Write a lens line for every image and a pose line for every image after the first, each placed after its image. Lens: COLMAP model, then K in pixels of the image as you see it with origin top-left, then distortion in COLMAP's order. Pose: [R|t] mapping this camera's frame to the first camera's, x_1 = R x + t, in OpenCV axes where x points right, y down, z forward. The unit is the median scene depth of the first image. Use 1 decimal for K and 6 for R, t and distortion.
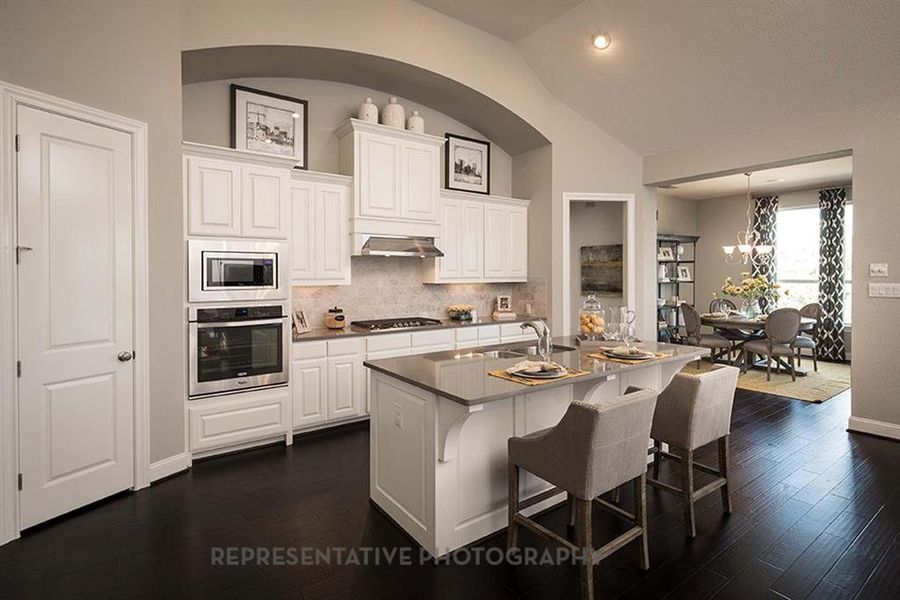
lens RADIAL K [[439.4, 0, 460.4], [0, 439.4, 284.8], [0, 0, 1]] dist [0.012706, -0.002696]
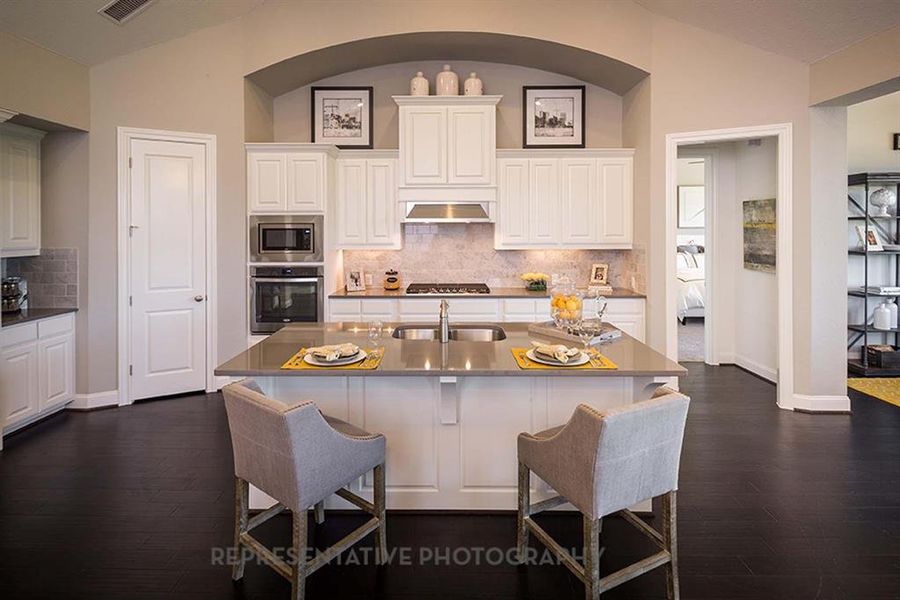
lens RADIAL K [[439.4, 0, 419.7], [0, 439.4, 241.8], [0, 0, 1]] dist [0.012706, -0.002696]
pose [[0.812059, 0.013991, -0.583407, 0.325452], [-0.013425, 0.999896, 0.005292, -0.019921], [0.583420, 0.003535, 0.812163, 0.120356]]
